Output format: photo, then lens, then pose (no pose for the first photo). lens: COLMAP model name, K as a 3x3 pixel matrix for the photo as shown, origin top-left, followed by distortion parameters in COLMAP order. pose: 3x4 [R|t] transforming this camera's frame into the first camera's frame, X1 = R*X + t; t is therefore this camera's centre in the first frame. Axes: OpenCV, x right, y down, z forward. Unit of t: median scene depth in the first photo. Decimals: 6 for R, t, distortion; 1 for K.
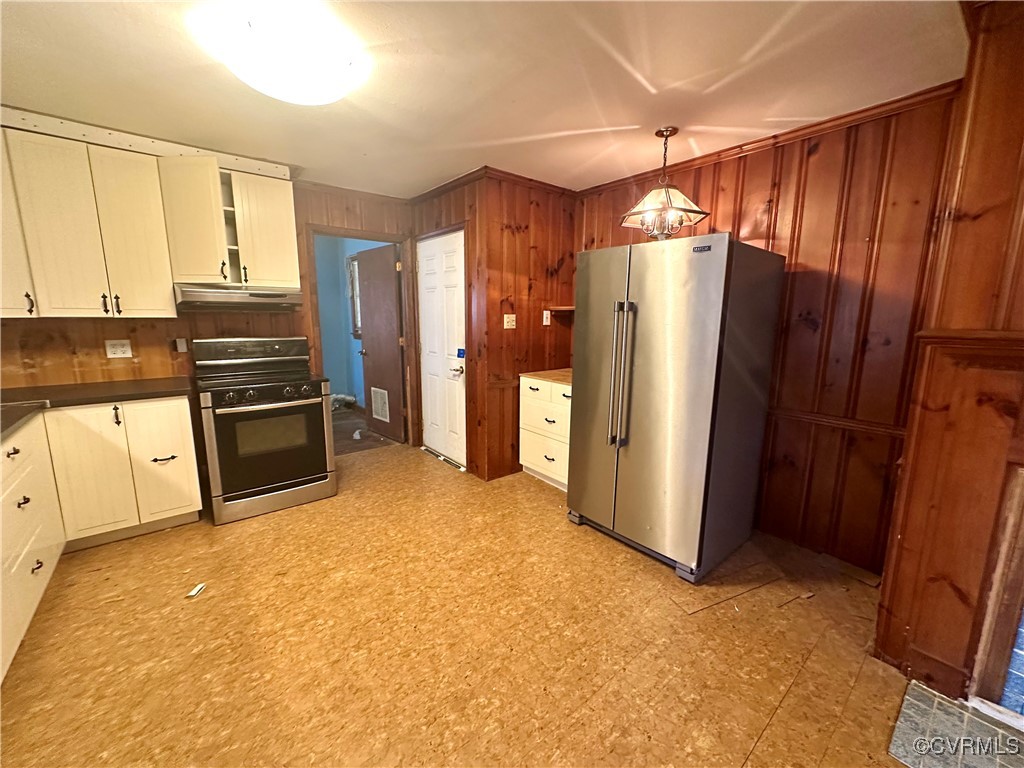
lens RADIAL K [[409.3, 0, 512.7], [0, 409.3, 382.7], [0, 0, 1]] dist [-0.001161, 0.000036]
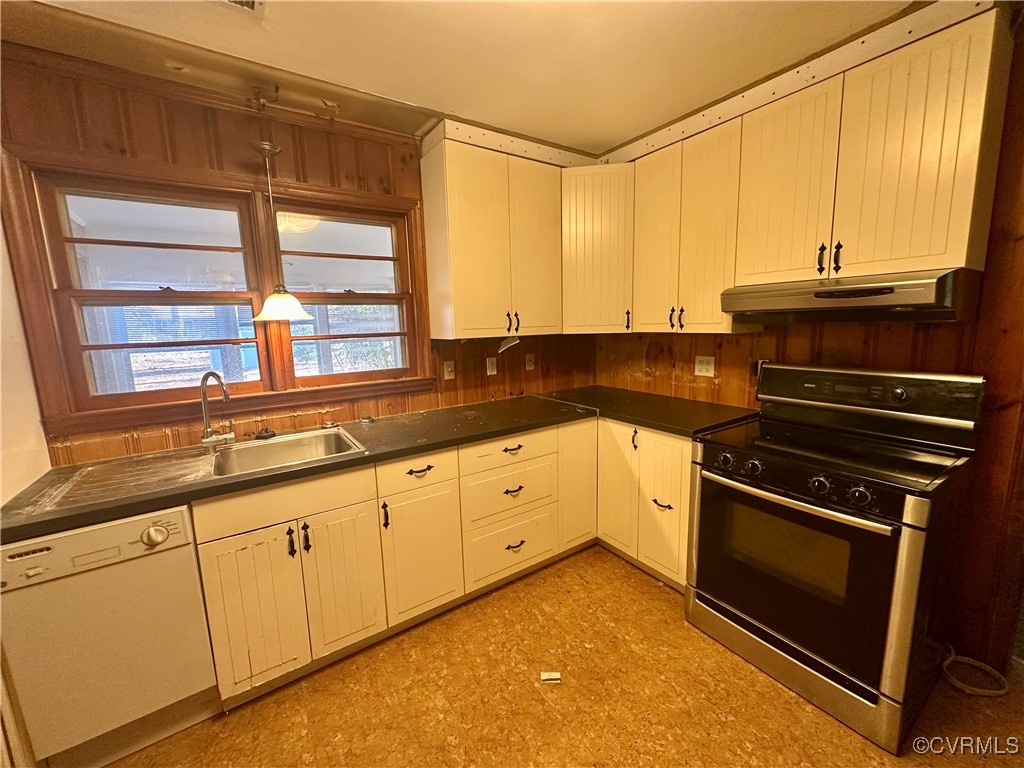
lens RADIAL K [[409.3, 0, 512.7], [0, 409.3, 382.7], [0, 0, 1]] dist [-0.001161, 0.000036]
pose [[-0.090300, 0.141048, -0.985876, -0.039169], [-0.138446, 0.978531, 0.152678, -0.130575], [0.986245, 0.150278, -0.068834, 0.675648]]
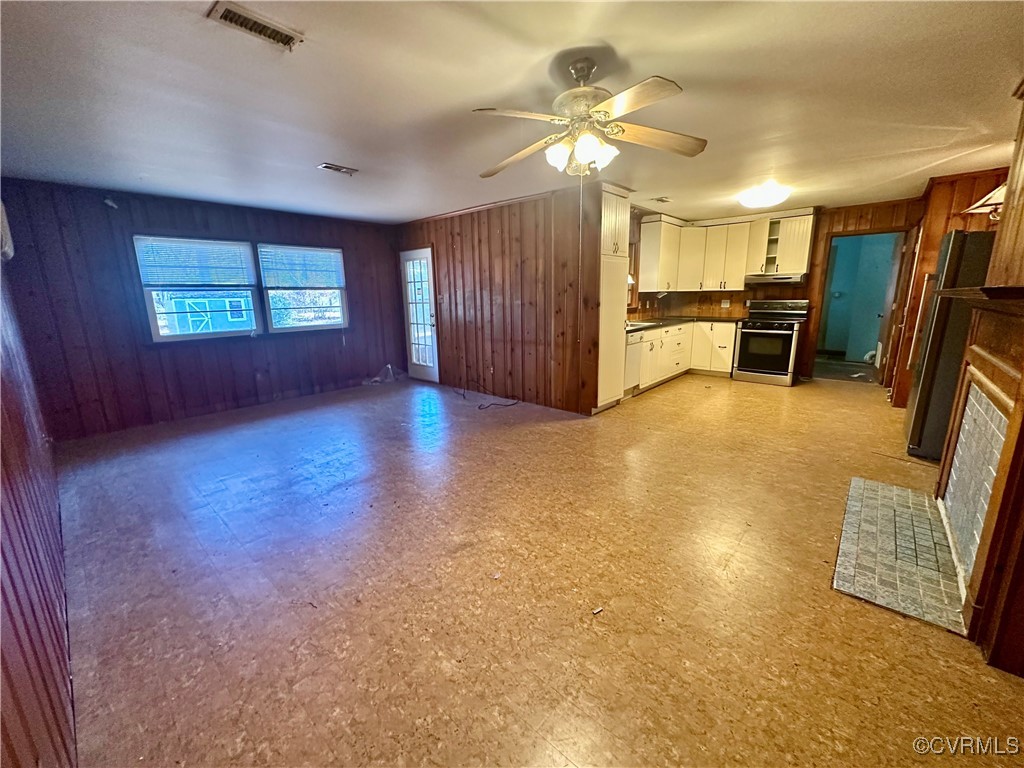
lens RADIAL K [[409.3, 0, 512.7], [0, 409.3, 382.7], [0, 0, 1]] dist [-0.001161, 0.000036]
pose [[0.154395, 0.201358, -0.967273, 1.338848], [-0.145666, 0.972953, 0.179289, 0.128337], [0.977212, 0.113218, 0.179551, -0.644914]]
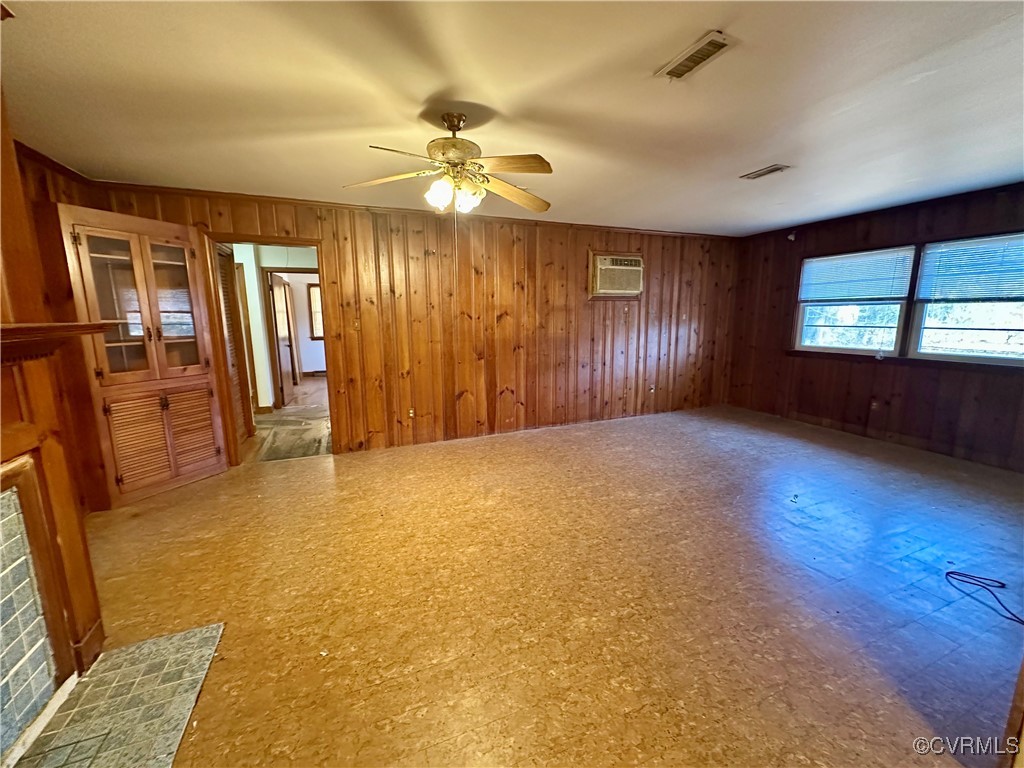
lens RADIAL K [[409.3, 0, 512.7], [0, 409.3, 382.7], [0, 0, 1]] dist [-0.001161, 0.000036]
pose [[-0.955530, -0.049798, 0.290660, 0.165549], [0.048192, 0.946019, 0.320507, -0.063435], [-0.290930, 0.320262, -0.901550, 0.414646]]
